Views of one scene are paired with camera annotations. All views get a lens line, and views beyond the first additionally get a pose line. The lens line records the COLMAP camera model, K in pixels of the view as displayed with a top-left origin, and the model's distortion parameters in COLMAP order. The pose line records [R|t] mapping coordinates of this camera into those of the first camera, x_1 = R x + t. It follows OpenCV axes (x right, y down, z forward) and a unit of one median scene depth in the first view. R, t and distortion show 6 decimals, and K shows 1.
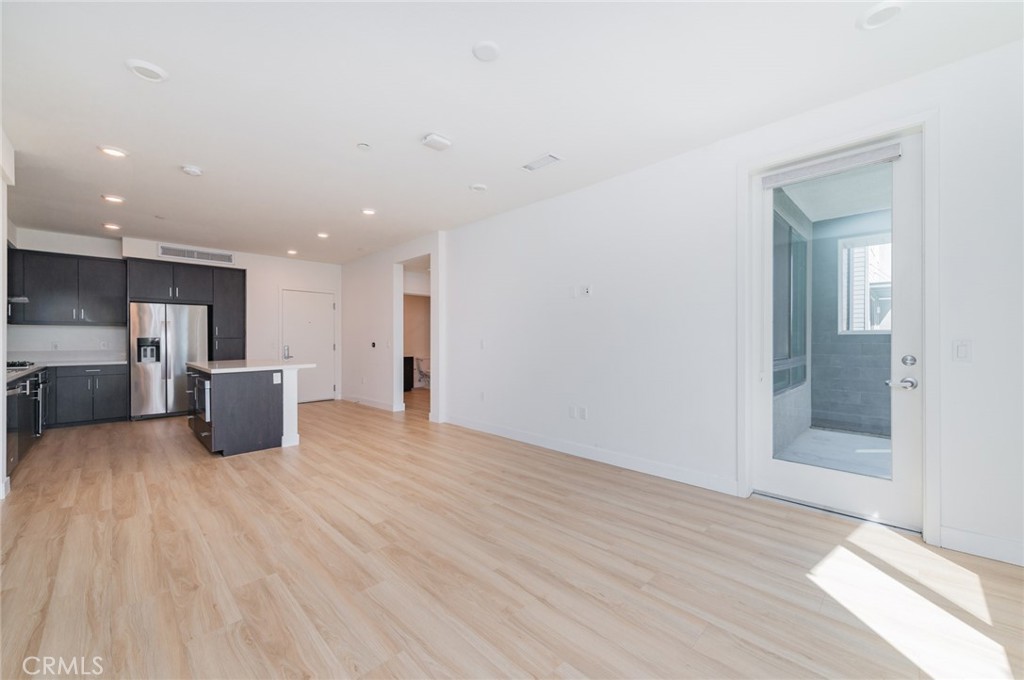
lens RADIAL K [[407.1, 0, 520.4], [0, 407.1, 343.0], [0, 0, 1]] dist [0.000758, -0.000010]
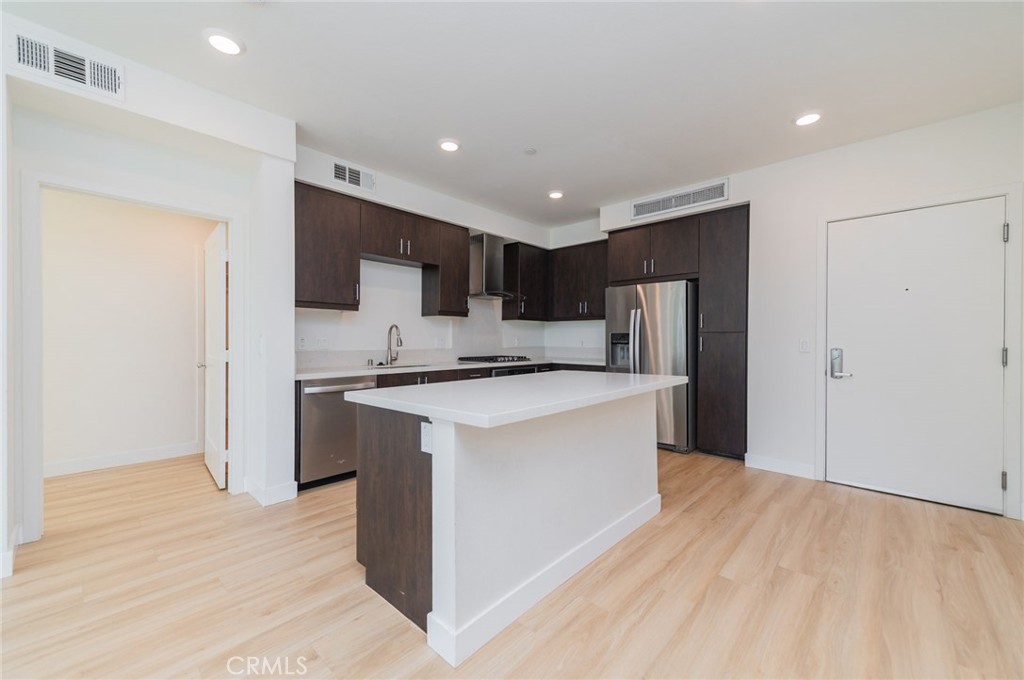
lens RADIAL K [[410.6, 0, 507.9], [0, 410.6, 336.2], [0, 0, 1]] dist [0.003076, 0.000220]
pose [[0.028769, -0.004762, -0.999575, -0.236598], [-0.015071, 0.999873, -0.005197, -0.000697], [0.999472, 0.015214, 0.028693, 1.050069]]
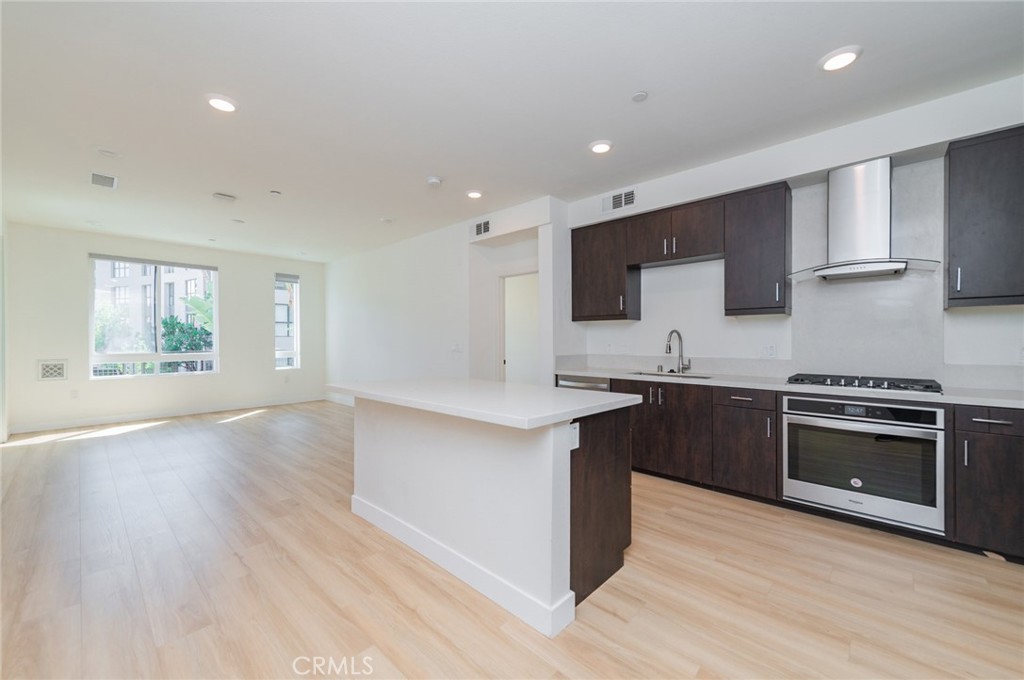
lens RADIAL K [[387.4, 0, 506.2], [0, 387.4, 339.5], [0, 0, 1]] dist [0.006040, -0.000121]
pose [[-0.999662, 0.003254, -0.025781, -0.793240], [0.003070, 0.999969, 0.007191, -0.014928], [0.025804, 0.007109, -0.999642, 1.630162]]
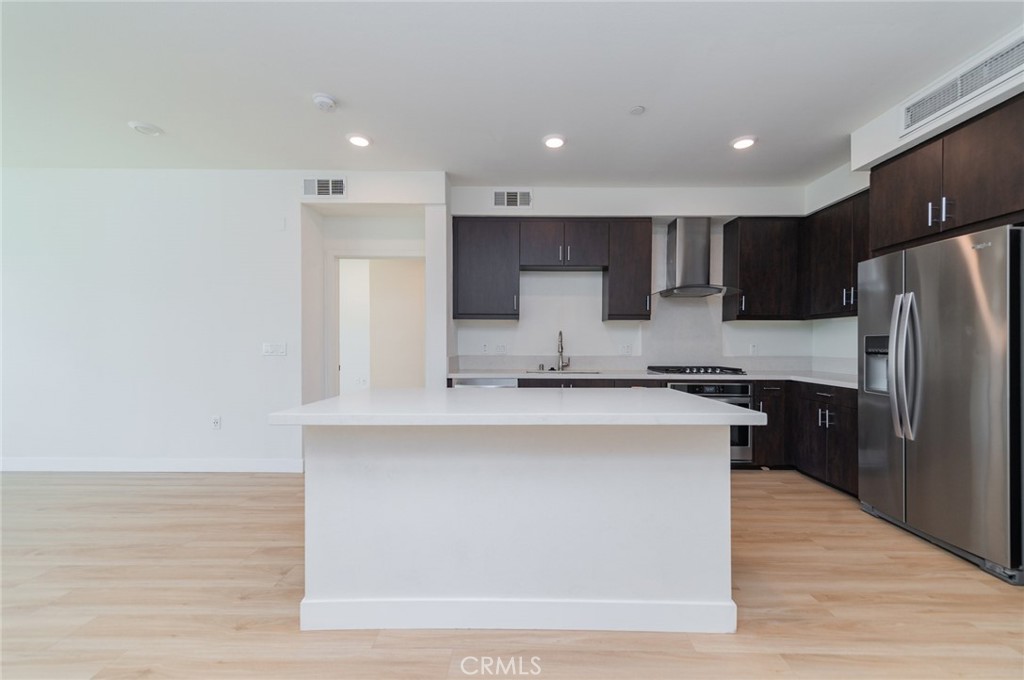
lens RADIAL K [[405.0, 0, 503.3], [0, 405.0, 342.2], [0, 0, 1]] dist [0.008643, -0.000179]
pose [[-0.722904, -0.002197, -0.690945, -0.432063], [-0.008983, 0.999940, 0.006219, -0.006617], [0.690890, 0.010702, -0.722880, 1.401495]]
